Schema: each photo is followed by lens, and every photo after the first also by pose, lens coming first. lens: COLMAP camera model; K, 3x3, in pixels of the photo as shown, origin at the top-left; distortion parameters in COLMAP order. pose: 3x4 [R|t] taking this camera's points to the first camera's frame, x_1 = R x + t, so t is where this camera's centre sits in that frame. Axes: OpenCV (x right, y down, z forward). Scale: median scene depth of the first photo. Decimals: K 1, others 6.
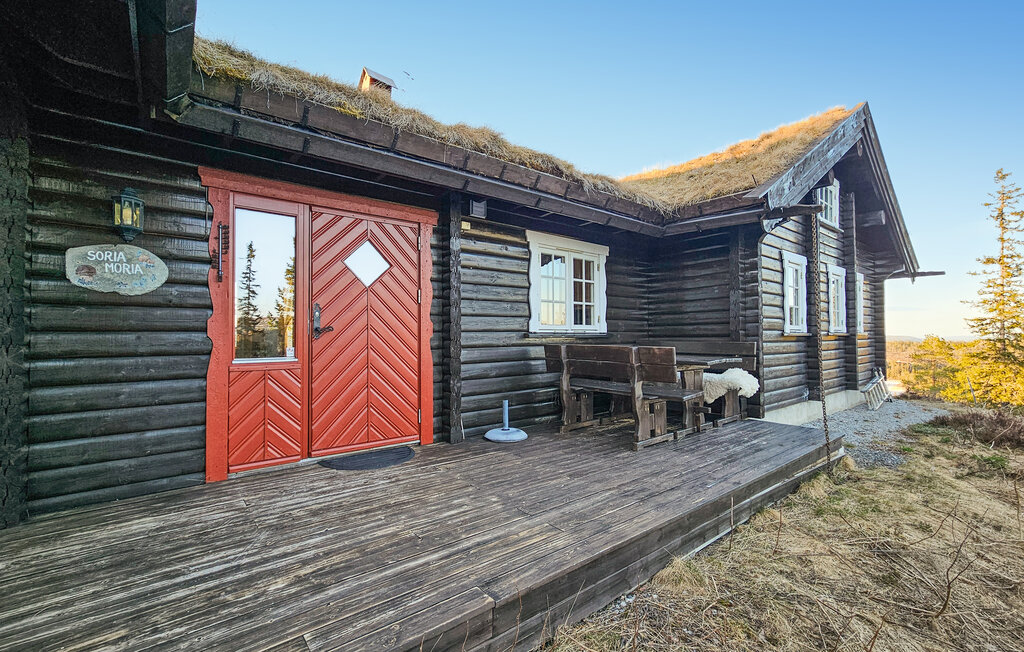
lens RADIAL K [[434.4, 0, 512.0], [0, 434.4, 326.0], [0, 0, 1]] dist [-0.000061, 0.000042]
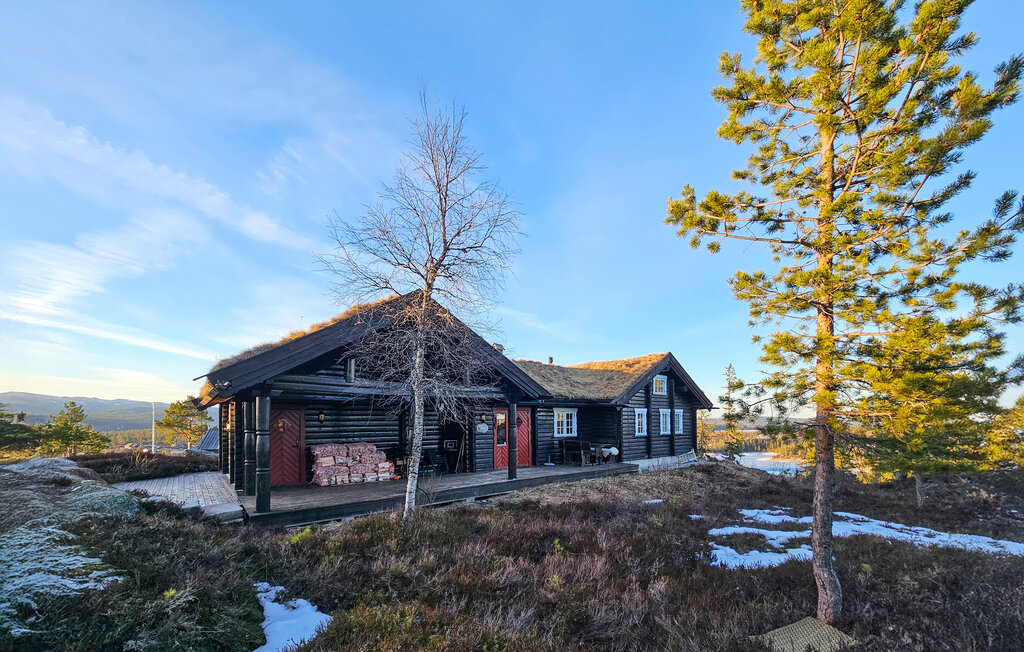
lens RADIAL K [[434.4, 0, 512.0], [0, 434.4, 326.0], [0, 0, 1]] dist [-0.000061, 0.000042]
pose [[0.999906, 0.001572, -0.013632, -0.237290], [-0.003984, 0.983892, -0.178719, -0.218931], [0.013132, 0.178757, 0.983806, -2.455457]]
